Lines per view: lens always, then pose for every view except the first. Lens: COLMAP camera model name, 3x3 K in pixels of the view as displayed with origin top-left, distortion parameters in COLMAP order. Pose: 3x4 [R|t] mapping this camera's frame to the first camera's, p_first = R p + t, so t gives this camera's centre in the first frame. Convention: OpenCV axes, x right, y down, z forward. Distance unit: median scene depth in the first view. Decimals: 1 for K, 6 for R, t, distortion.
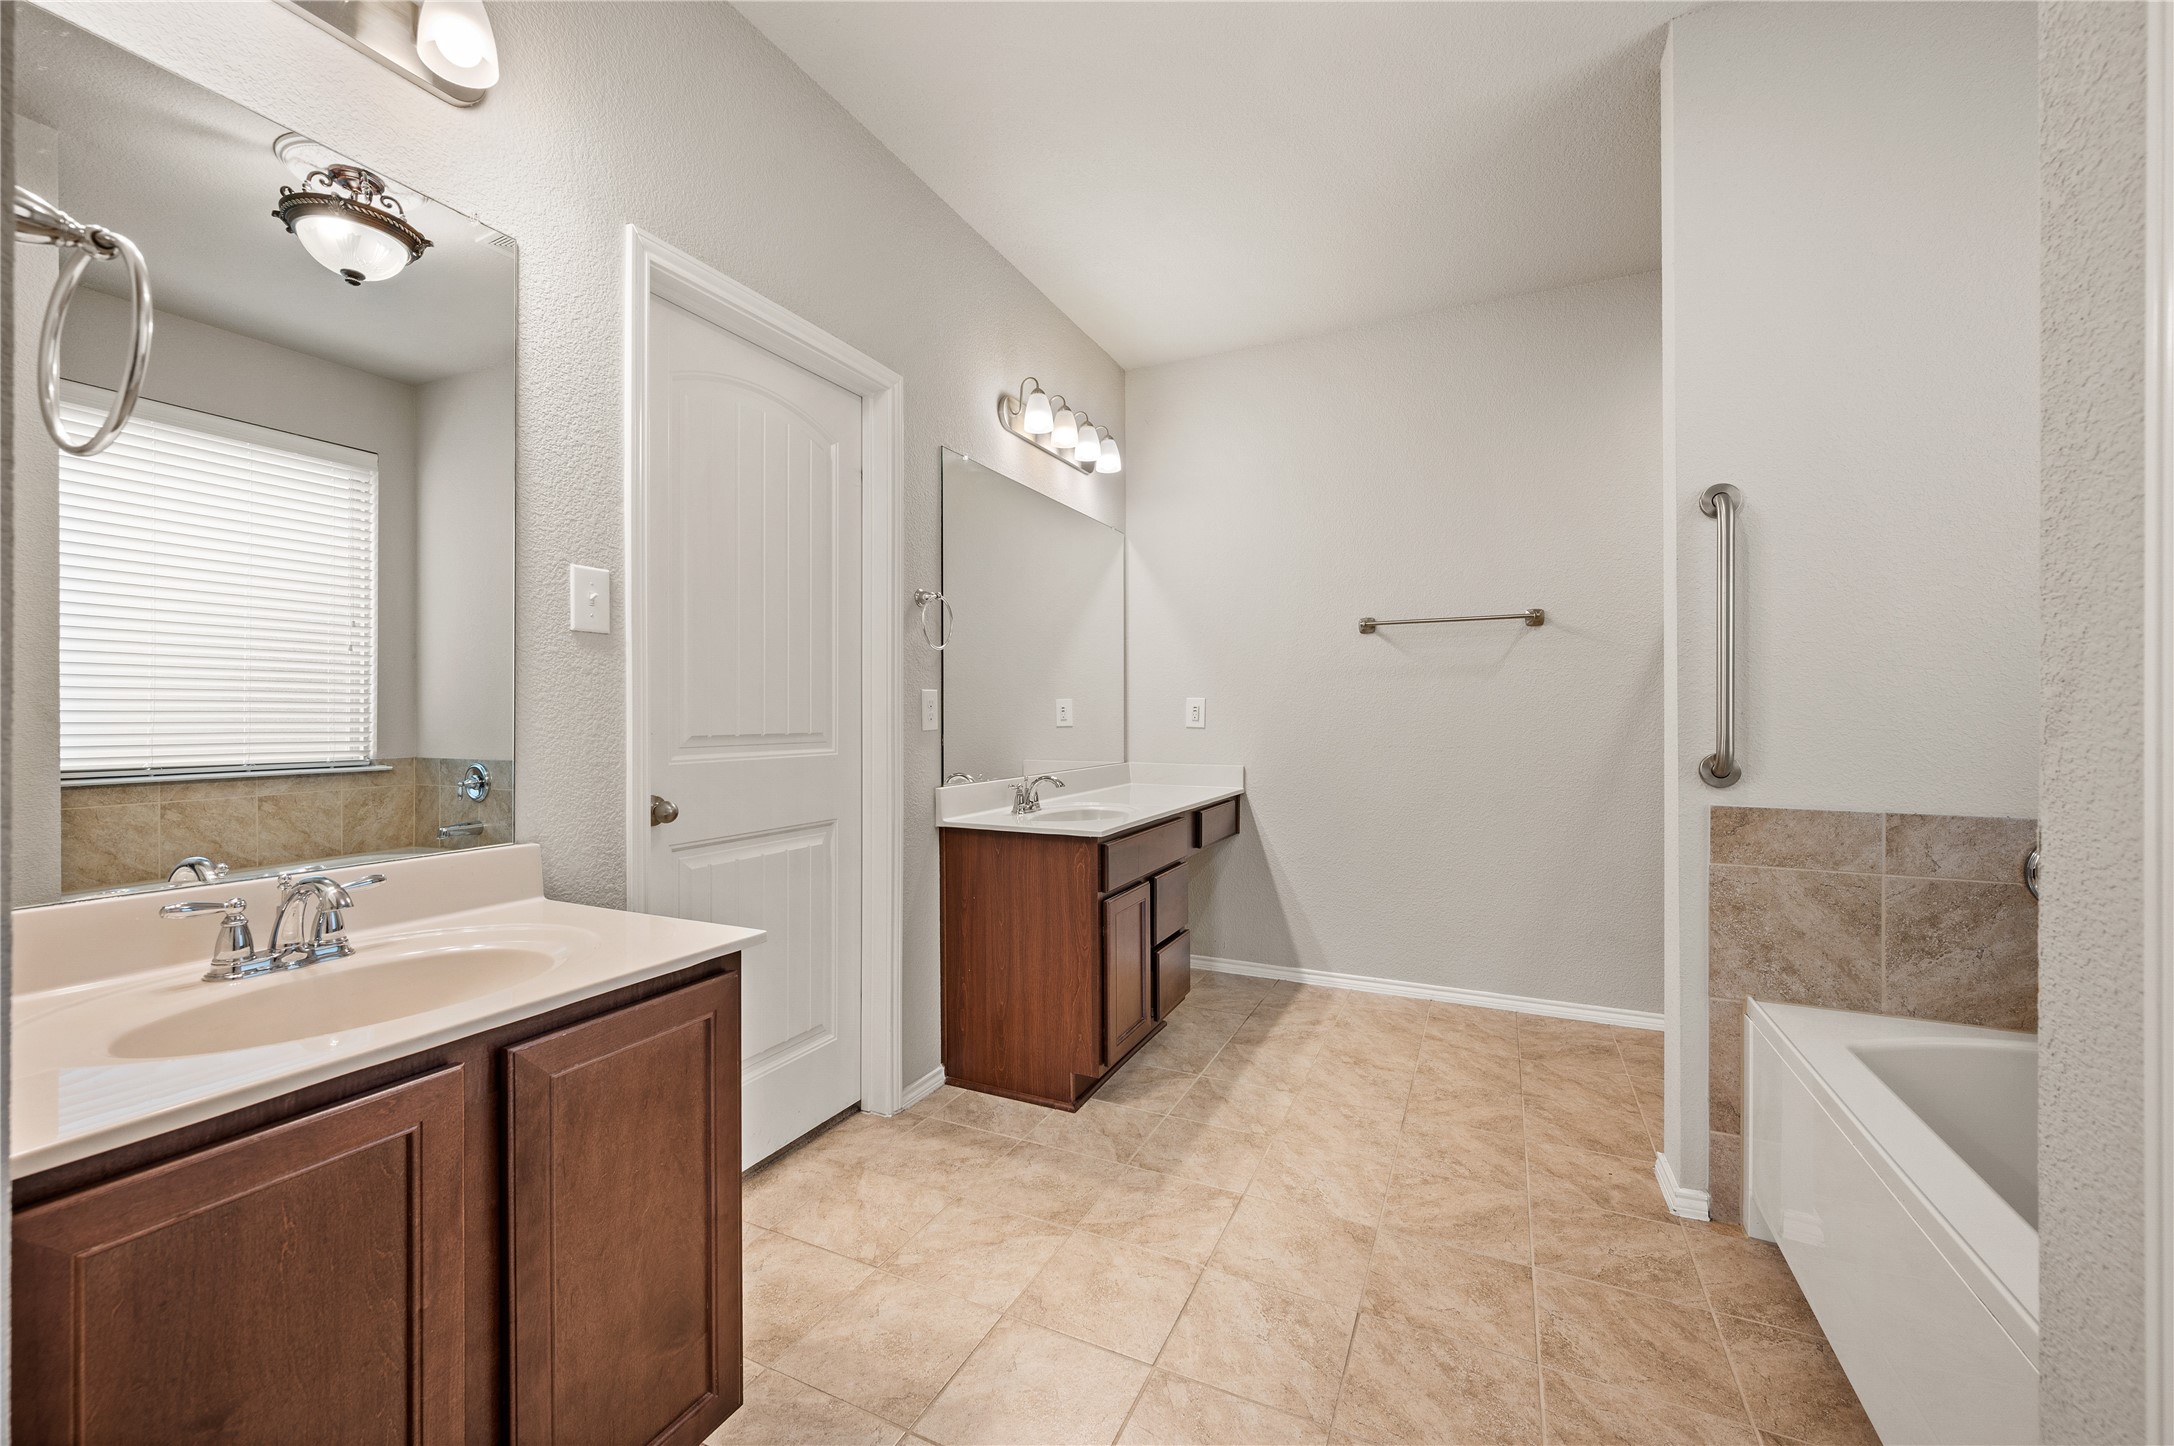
lens RADIAL K [[869.6, 0, 1069.5], [0, 869.6, 712.5], [0, 0, 1]] dist [-0.000604, 0.000075]
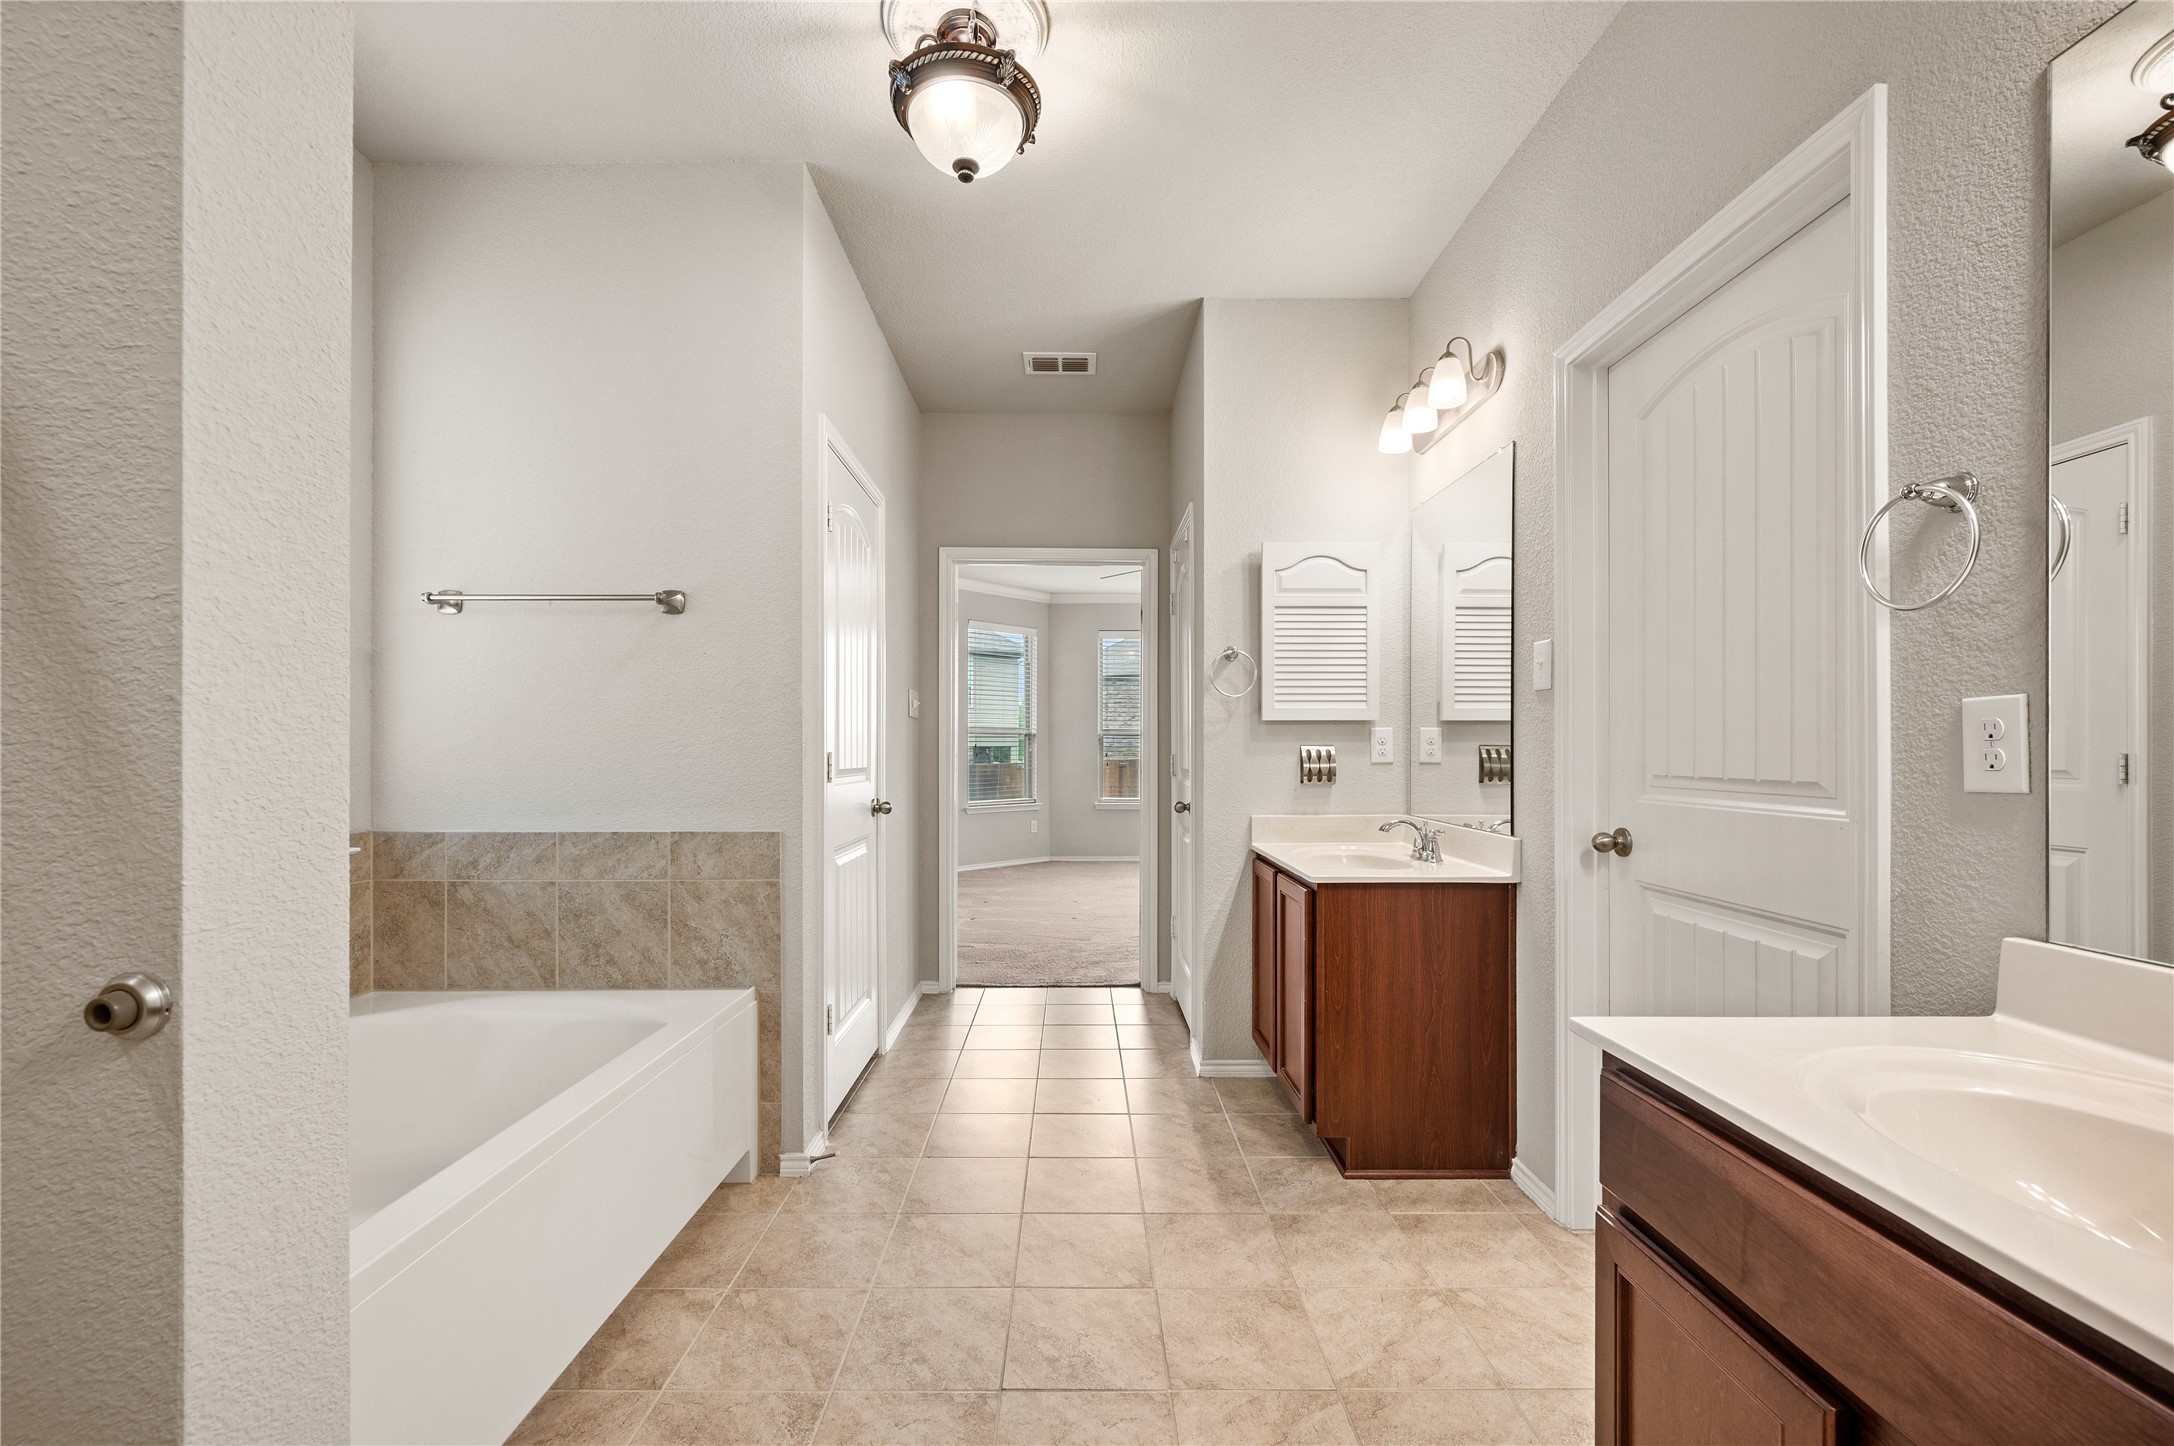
lens RADIAL K [[869.6, 0, 1079.2], [0, 869.6, 742.1], [0, 0, 1]] dist [-0.000604, 0.000075]
pose [[-0.895827, -0.000266, -0.444403, 0.612707], [0.003176, 0.999970, -0.006999, -0.004052], [0.444391, -0.007681, -0.895800, 1.712125]]
